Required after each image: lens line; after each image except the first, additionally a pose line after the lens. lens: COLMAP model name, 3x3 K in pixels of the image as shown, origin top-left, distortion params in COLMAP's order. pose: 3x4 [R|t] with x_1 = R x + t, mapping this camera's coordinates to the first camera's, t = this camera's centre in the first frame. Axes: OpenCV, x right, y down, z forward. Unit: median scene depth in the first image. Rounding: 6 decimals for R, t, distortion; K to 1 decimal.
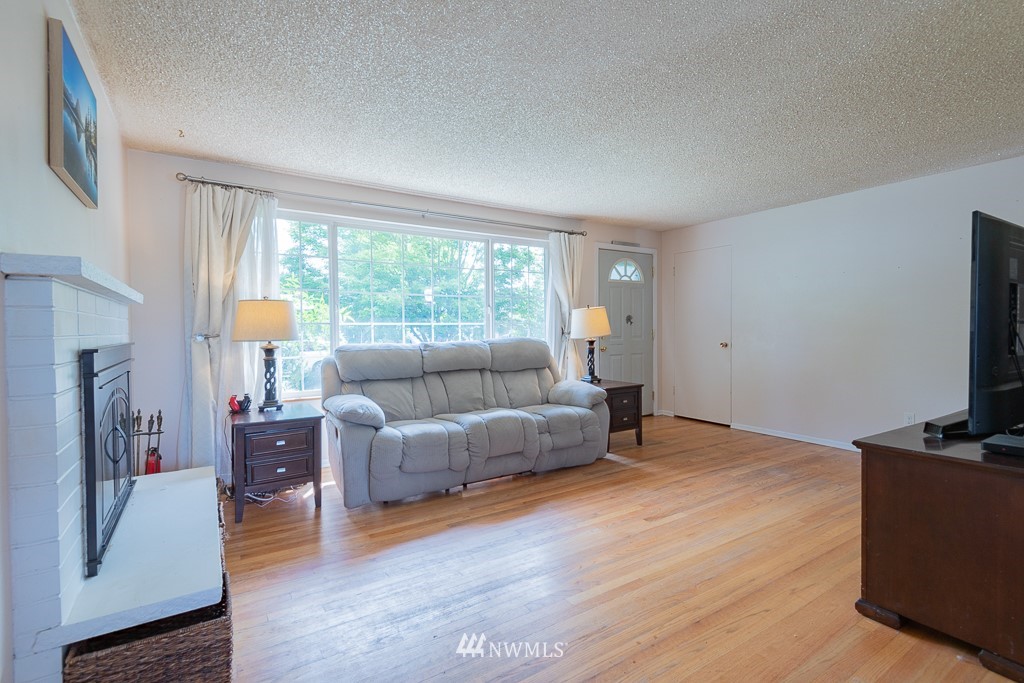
lens RADIAL K [[469.4, 0, 509.0], [0, 469.4, 339.7], [0, 0, 1]] dist [0.017651, -0.009525]
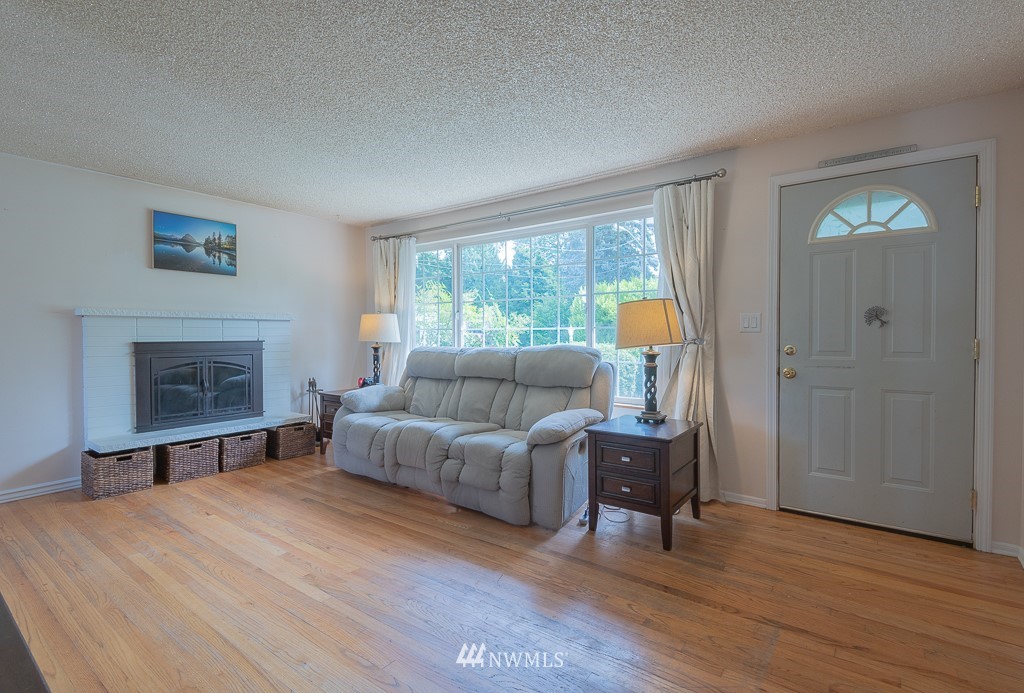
lens RADIAL K [[469.4, 0, 512.9], [0, 469.4, 337.4], [0, 0, 1]] dist [0.017651, -0.009525]
pose [[0.376572, 0.007423, -0.926358, 0.775179], [-0.026065, 0.999657, -0.002585, -0.014650], [0.926021, 0.025119, 0.376636, 0.681442]]
